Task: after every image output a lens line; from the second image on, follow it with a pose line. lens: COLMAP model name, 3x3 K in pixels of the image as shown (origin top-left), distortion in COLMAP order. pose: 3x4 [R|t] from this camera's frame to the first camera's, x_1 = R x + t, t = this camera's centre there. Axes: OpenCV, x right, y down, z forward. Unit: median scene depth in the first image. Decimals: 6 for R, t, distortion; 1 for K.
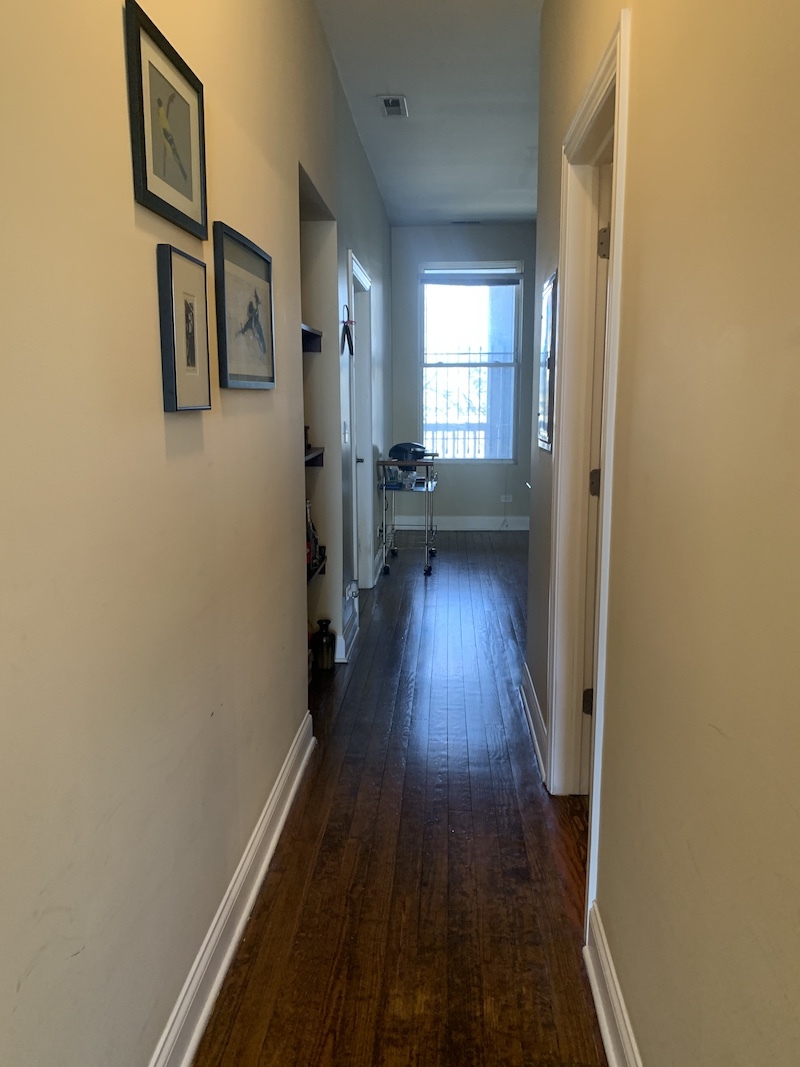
lens RADIAL K [[817.4, 0, 400.2], [0, 817.4, 533.2], [0, 0, 1]] dist [0.023499, -0.019940]
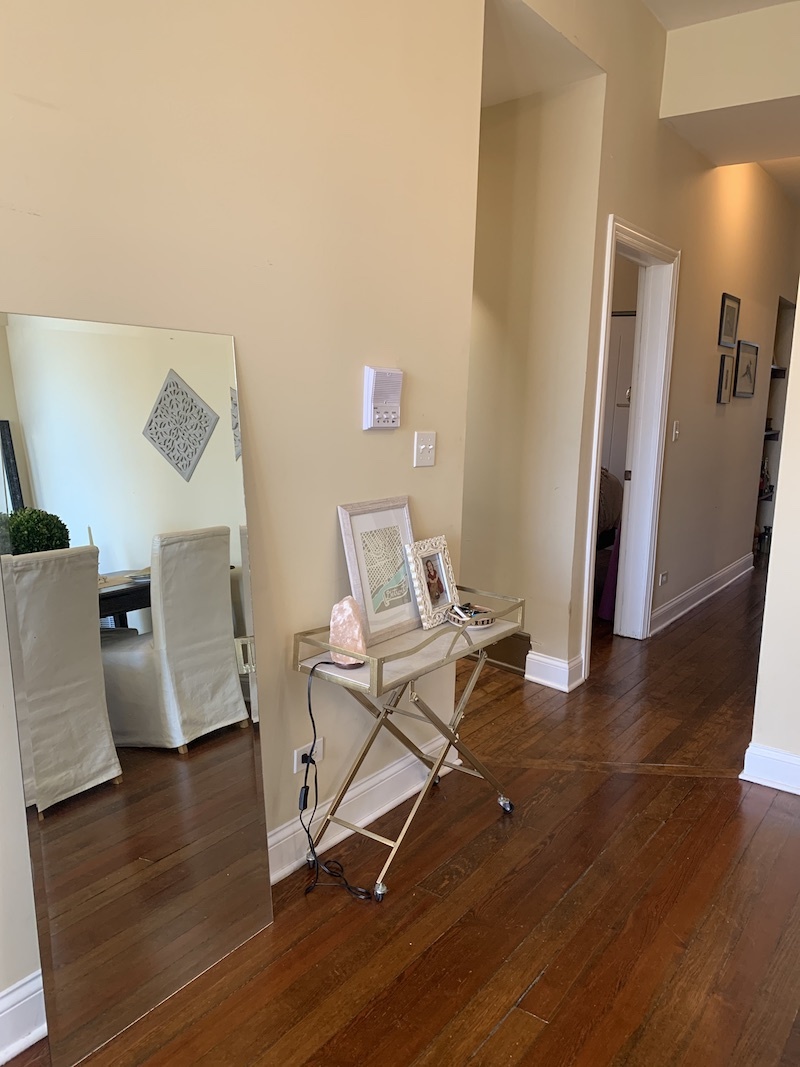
lens RADIAL K [[817.4, 0, 404.4], [0, 817.4, 534.1], [0, 0, 1]] dist [0.023499, -0.019940]
pose [[0.850046, 0.113037, -0.514436, 0.324992], [-0.117016, 0.992820, 0.024797, 0.354169], [0.513546, 0.039119, 0.857170, -1.973951]]
